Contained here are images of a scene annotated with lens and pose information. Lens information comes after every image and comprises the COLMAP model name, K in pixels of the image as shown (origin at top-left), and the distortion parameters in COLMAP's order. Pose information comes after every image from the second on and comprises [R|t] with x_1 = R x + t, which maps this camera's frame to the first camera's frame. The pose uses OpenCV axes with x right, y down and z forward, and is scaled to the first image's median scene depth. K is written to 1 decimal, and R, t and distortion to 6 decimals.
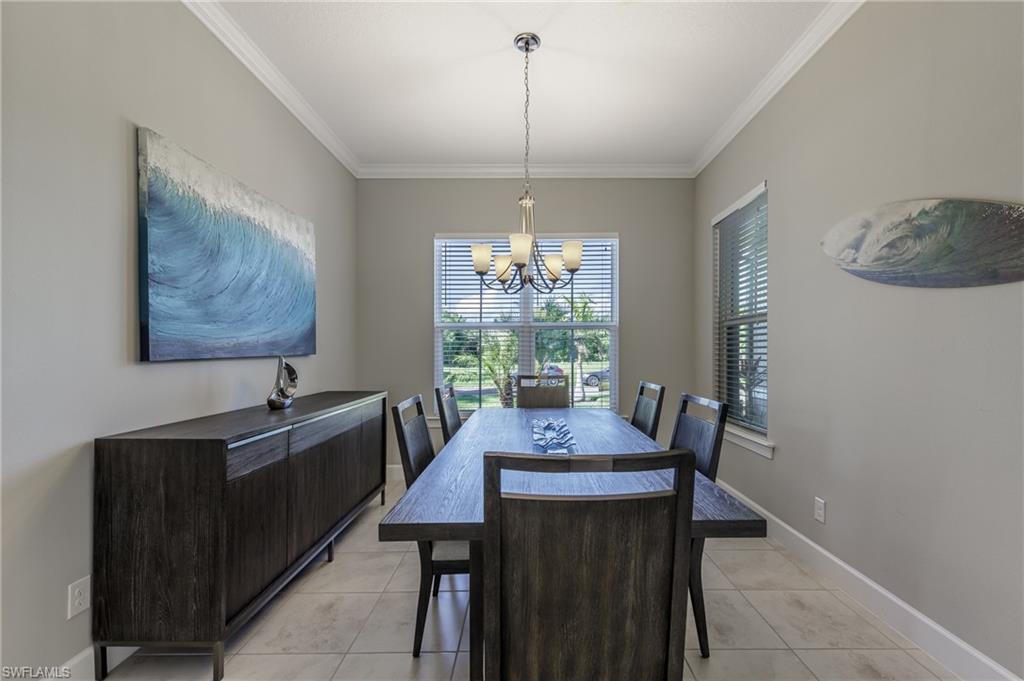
lens RADIAL K [[444.2, 0, 509.1], [0, 444.2, 344.8], [0, 0, 1]] dist [0.000600, -0.000082]
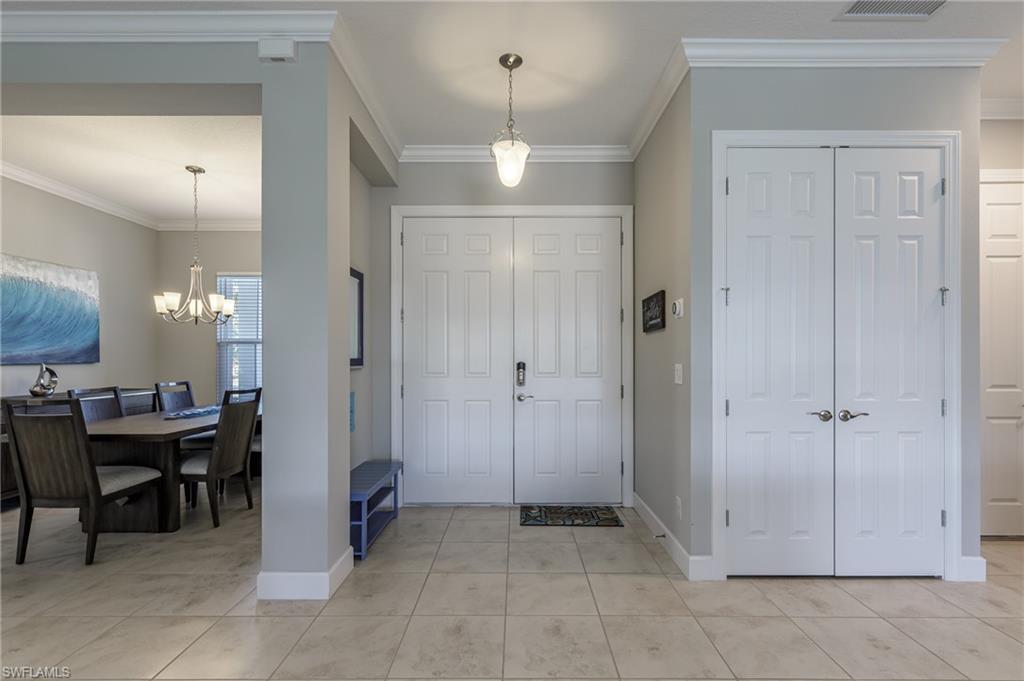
lens RADIAL K [[467.8, 0, 511.9], [0, 467.8, 351.3], [0, 0, 1]] dist [-0.001332, -0.000243]
pose [[0.999566, -0.003412, 0.029259, 1.084384], [0.003298, 0.999987, 0.003952, -0.019529], [-0.029272, -0.003854, 0.999564, -0.706012]]
